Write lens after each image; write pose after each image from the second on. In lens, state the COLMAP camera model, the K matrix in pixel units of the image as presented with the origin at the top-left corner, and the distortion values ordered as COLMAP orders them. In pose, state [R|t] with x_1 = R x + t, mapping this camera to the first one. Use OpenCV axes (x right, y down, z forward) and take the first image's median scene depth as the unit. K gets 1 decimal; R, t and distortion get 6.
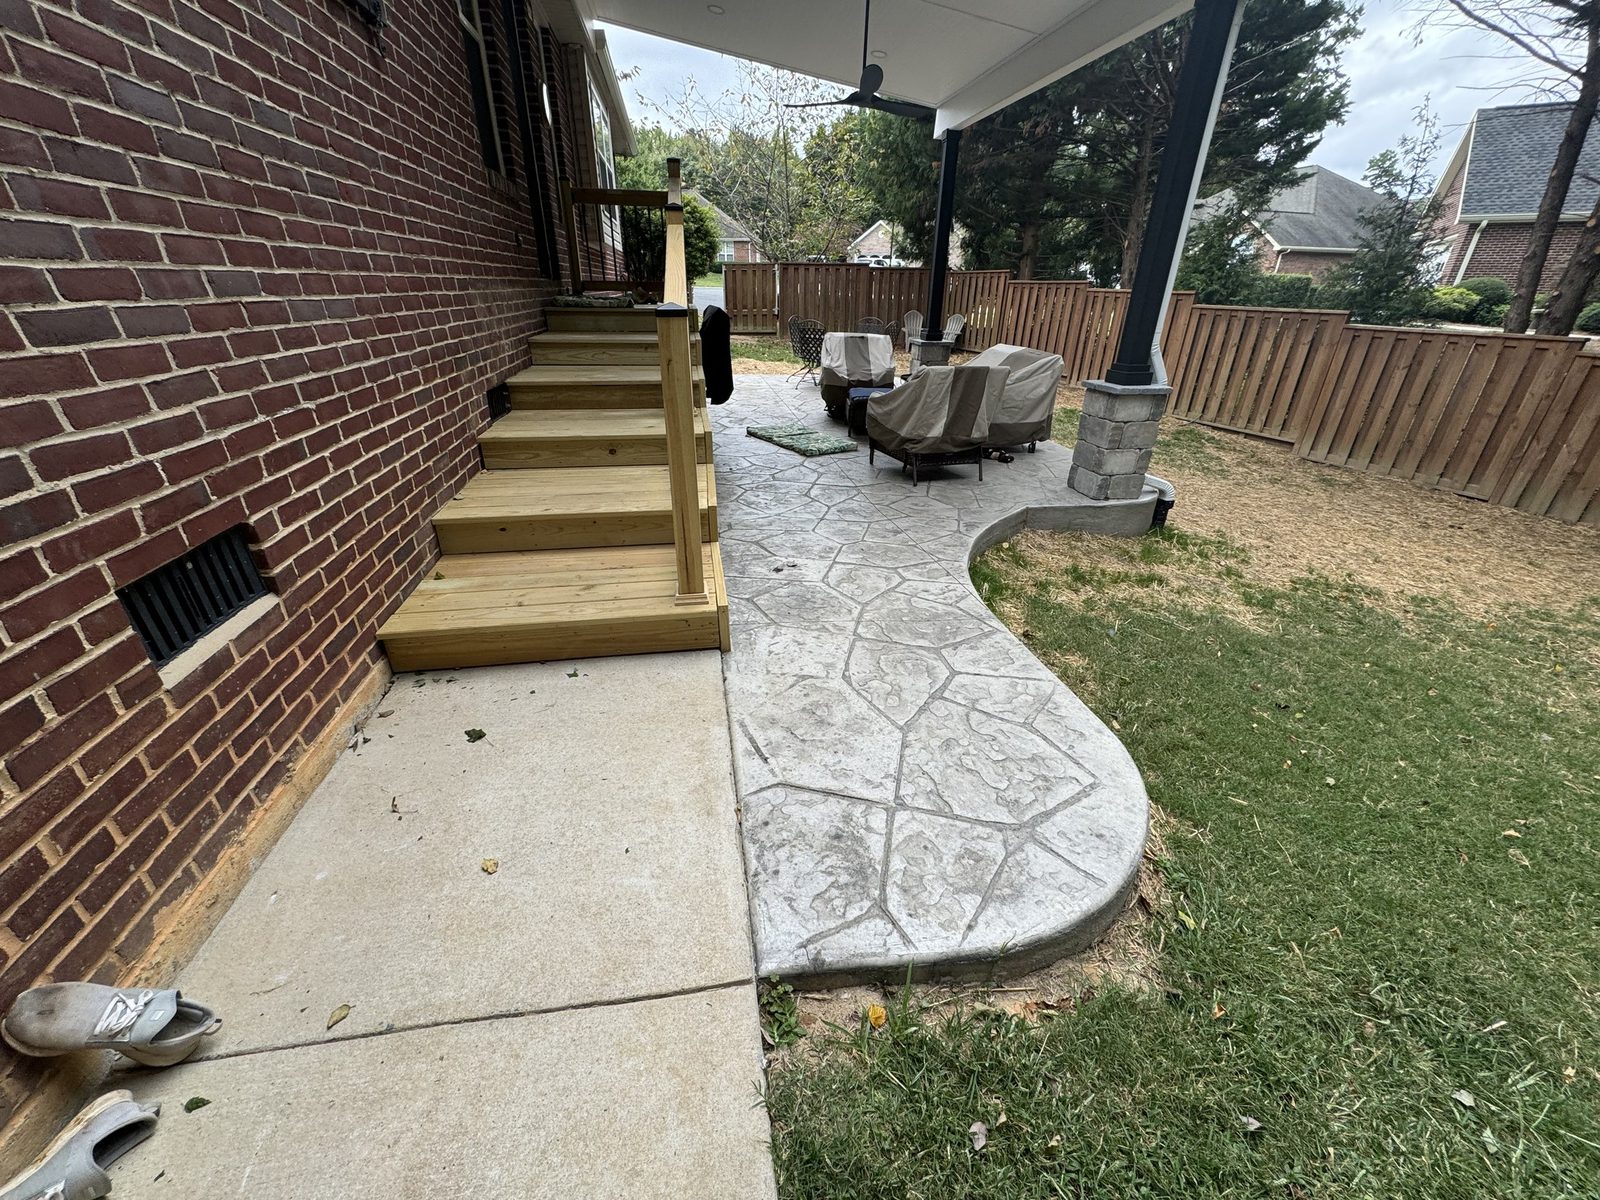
lens RADIAL K [[638.3, 0, 798.0], [0, 638.3, 607.3], [0, 0, 1]] dist [-0.001948, -0.000837]
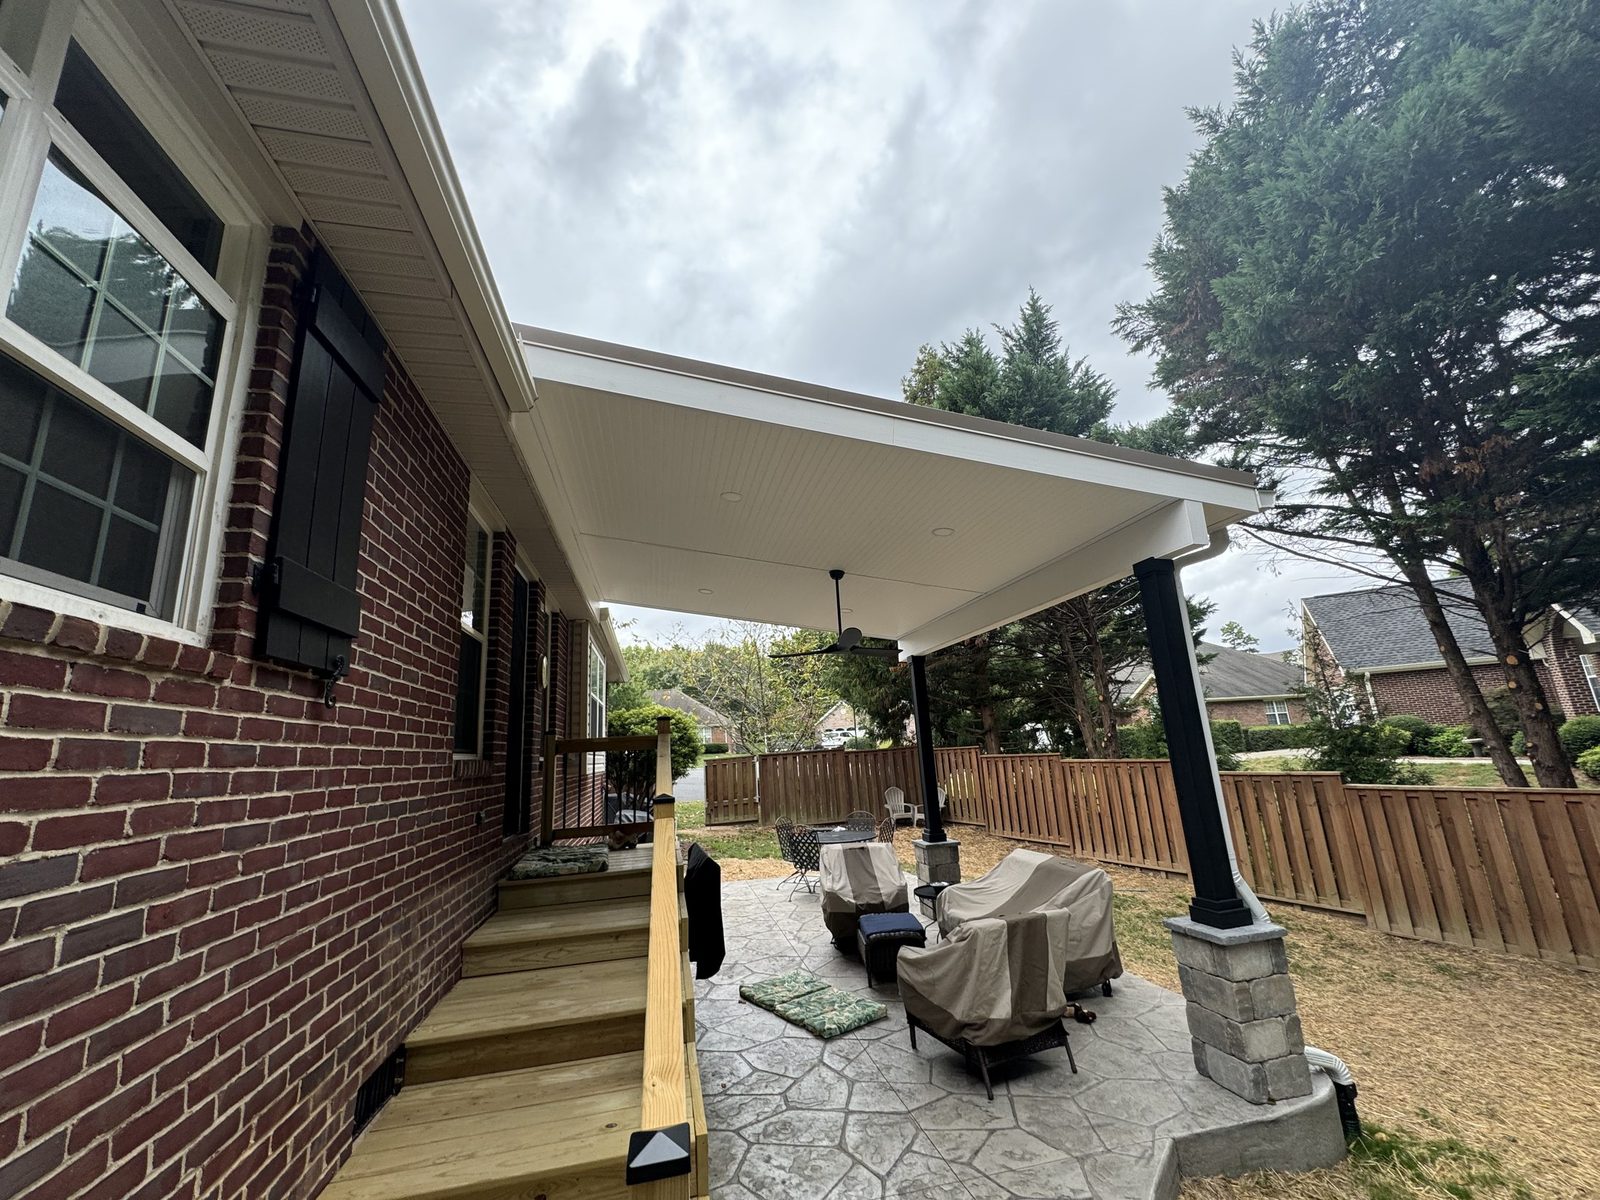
lens RADIAL K [[638.3, 0, 802.6], [0, 638.3, 600.5], [0, 0, 1]] dist [-0.001948, -0.000837]
pose [[0.995834, -0.062505, 0.066396, -0.028241], [0.090577, 0.762185, -0.640991, -0.148845], [-0.010541, 0.644334, 0.764671, 0.100183]]
